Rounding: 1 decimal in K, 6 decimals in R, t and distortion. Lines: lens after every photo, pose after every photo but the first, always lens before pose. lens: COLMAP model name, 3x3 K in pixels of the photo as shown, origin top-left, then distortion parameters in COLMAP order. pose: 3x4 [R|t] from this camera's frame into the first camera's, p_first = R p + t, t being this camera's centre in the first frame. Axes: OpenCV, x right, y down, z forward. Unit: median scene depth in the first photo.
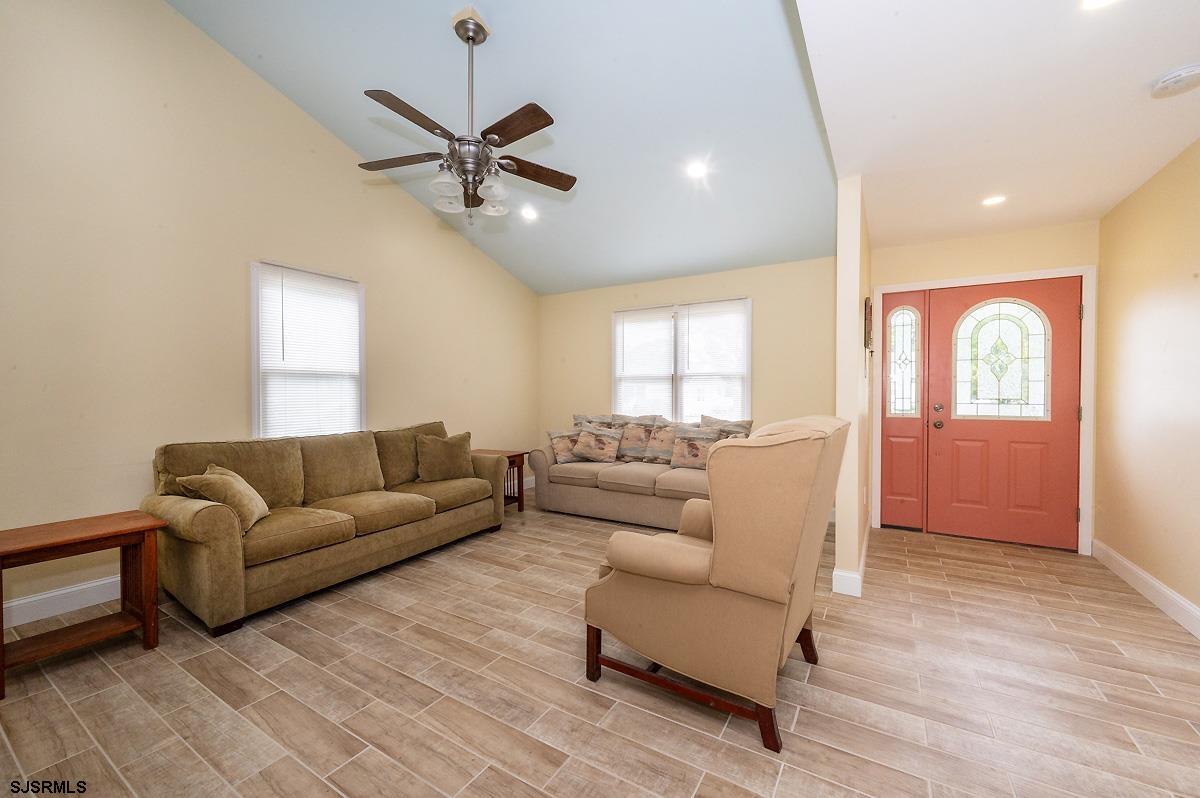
lens RADIAL K [[470.8, 0, 603.1], [0, 470.8, 400.6], [0, 0, 1]] dist [-0.001851, 0.000306]
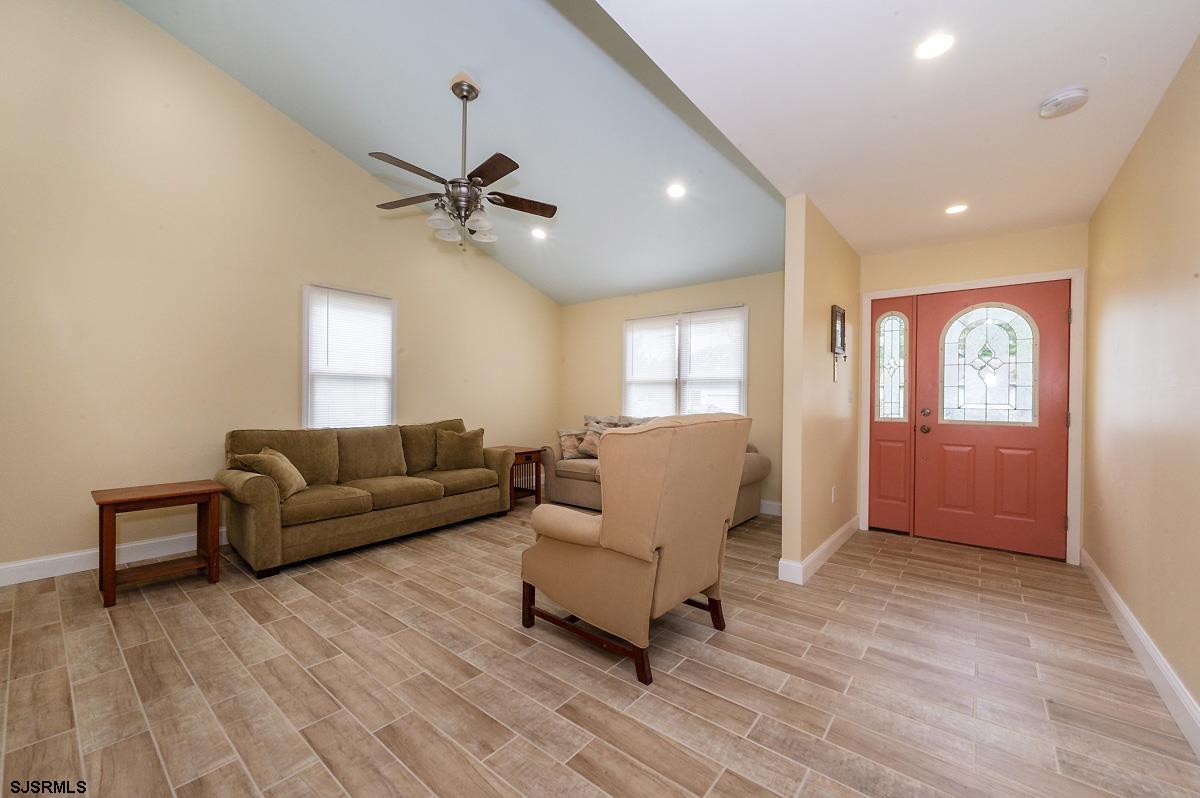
lens RADIAL K [[470.8, 0, 599.6], [0, 470.8, 401.8], [0, 0, 1]] dist [-0.001851, 0.000306]
pose [[0.990411, 0.010576, -0.137750, 0.226280], [-0.011936, 0.999888, -0.009048, 0.014036], [0.137639, 0.010605, 0.990426, -0.129468]]
